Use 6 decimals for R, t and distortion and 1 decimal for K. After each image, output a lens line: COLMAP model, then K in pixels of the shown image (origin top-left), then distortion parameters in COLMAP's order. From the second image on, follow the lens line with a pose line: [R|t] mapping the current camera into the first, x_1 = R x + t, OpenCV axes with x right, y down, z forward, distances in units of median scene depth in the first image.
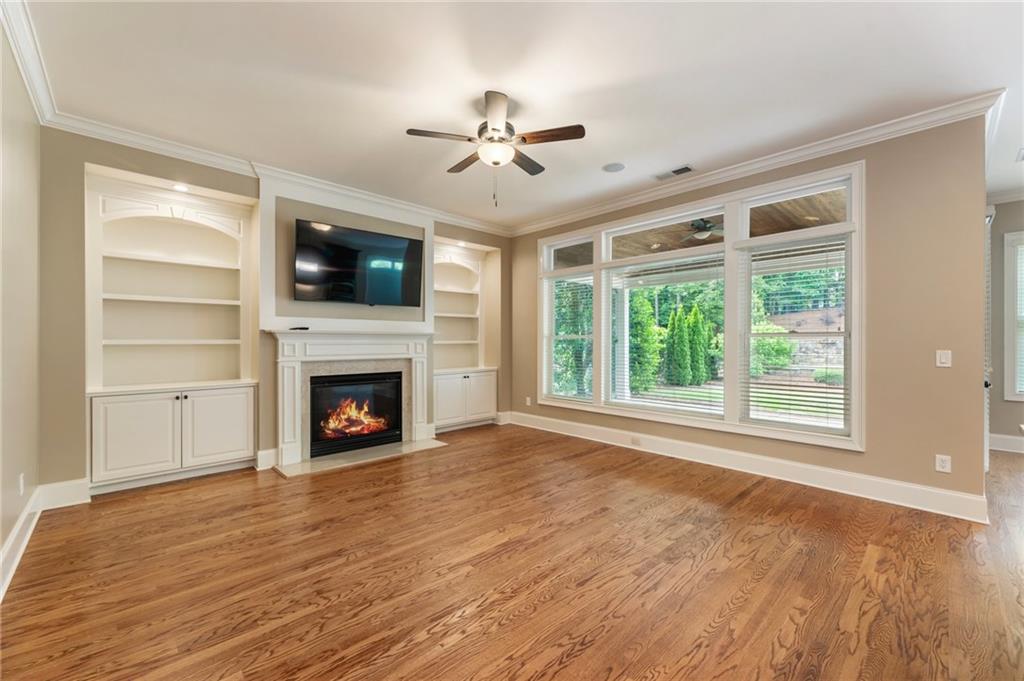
lens RADIAL K [[413.7, 0, 508.5], [0, 413.7, 343.0], [0, 0, 1]] dist [0.001481, 0.000222]
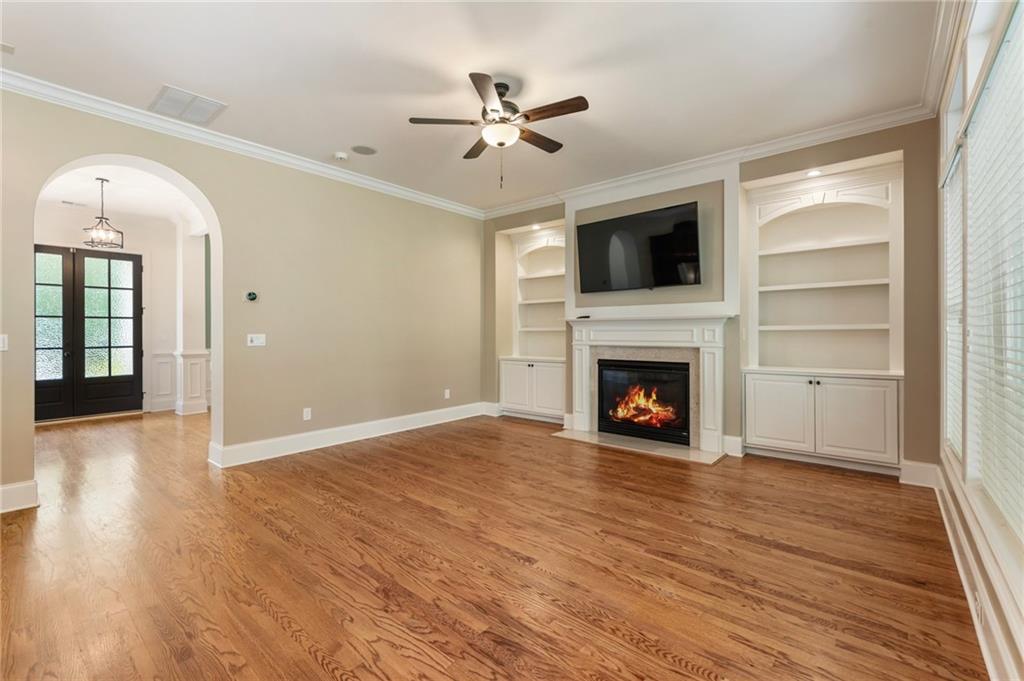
lens RADIAL K [[442.4, 0, 507.2], [0, 442.4, 335.2], [0, 0, 1]] dist [-0.001338, -0.000169]
pose [[0.106337, 0.007875, -0.994299, 0.731717], [0.001533, 0.999966, 0.008084, 0.005615], [0.994329, -0.002384, 0.106321, 0.655656]]
